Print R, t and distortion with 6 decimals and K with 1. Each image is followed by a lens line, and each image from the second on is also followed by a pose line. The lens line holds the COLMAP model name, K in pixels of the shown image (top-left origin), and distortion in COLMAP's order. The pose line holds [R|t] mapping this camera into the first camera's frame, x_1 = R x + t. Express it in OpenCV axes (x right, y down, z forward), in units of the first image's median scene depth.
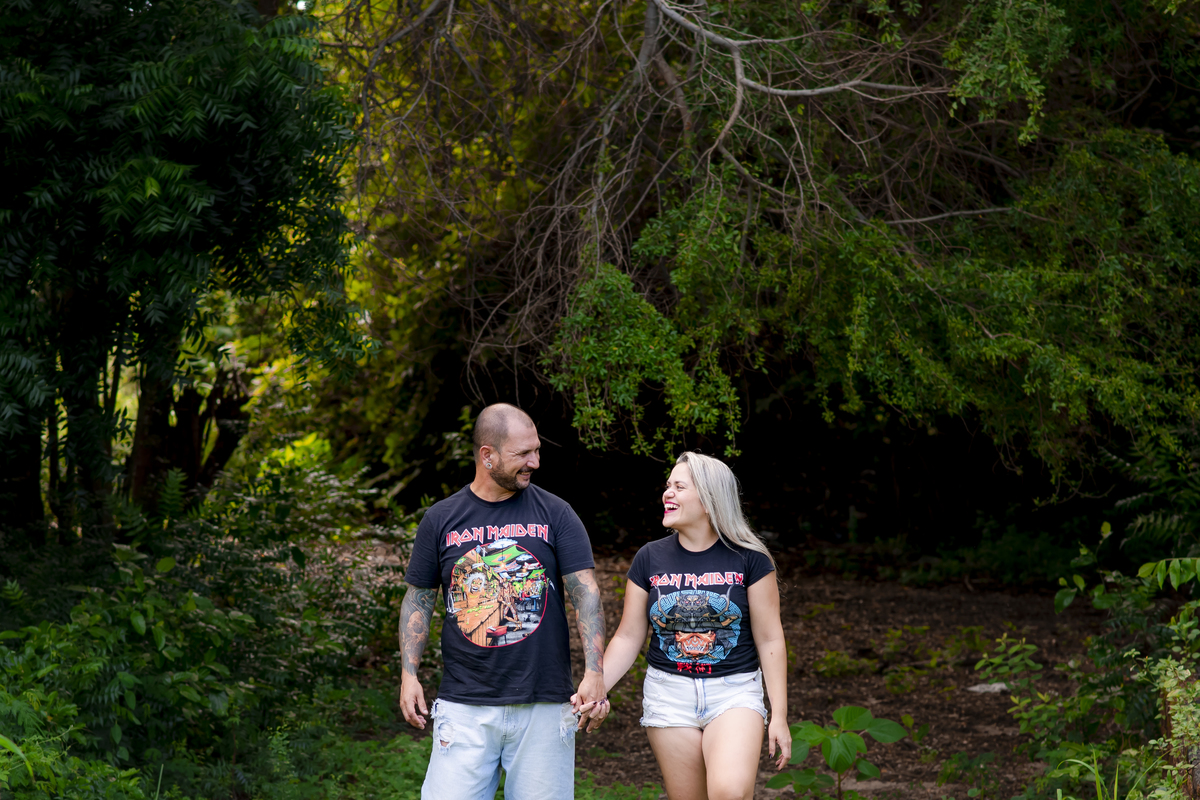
lens RADIAL K [[2935.7, 0, 600.0], [0, 2935.7, 399.9], [0, 0, 1]] dist [-0.053861, 0.000000]
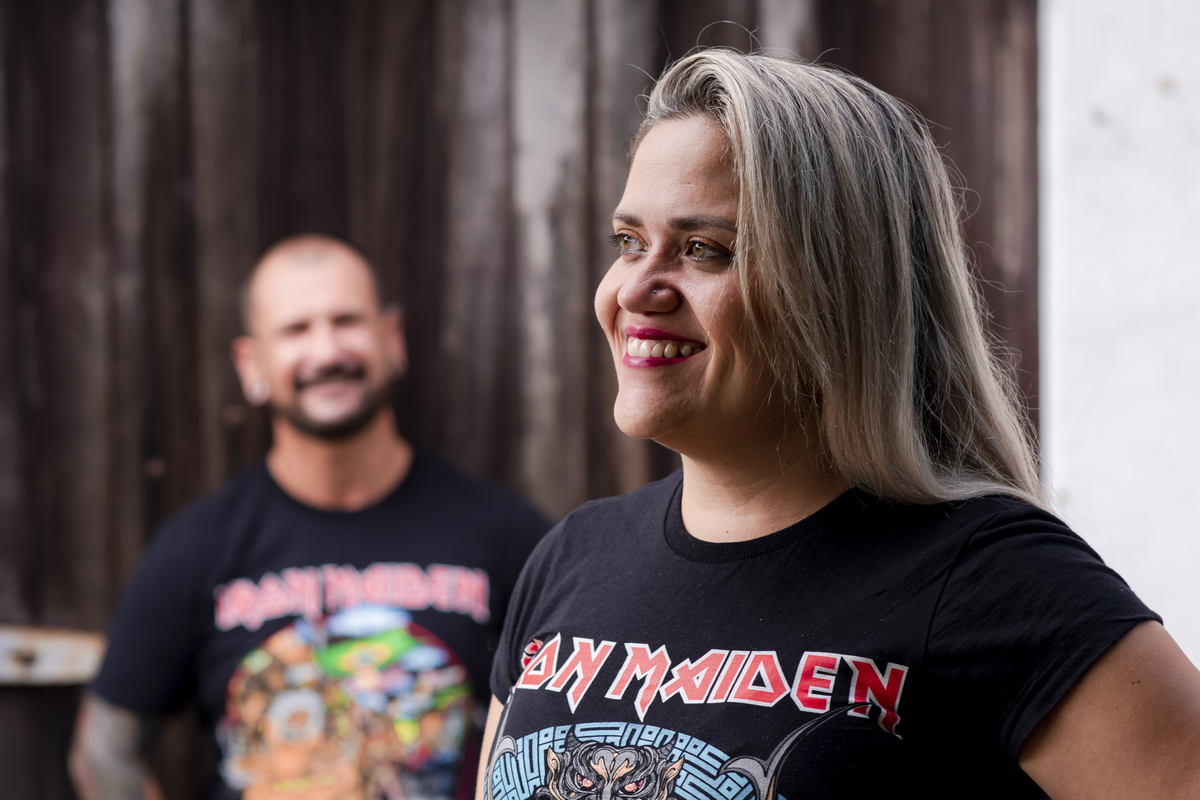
lens RADIAL K [[2935.7, 0, 599.7], [0, 2935.7, 400.6], [0, 0, 1]] dist [-0.053861, 0.000000]
pose [[0.993633, 0.019104, -0.111038, 0.041115], [-0.025892, 0.997862, -0.060010, 0.042419], [0.109654, 0.062503, 0.992003, 0.612175]]
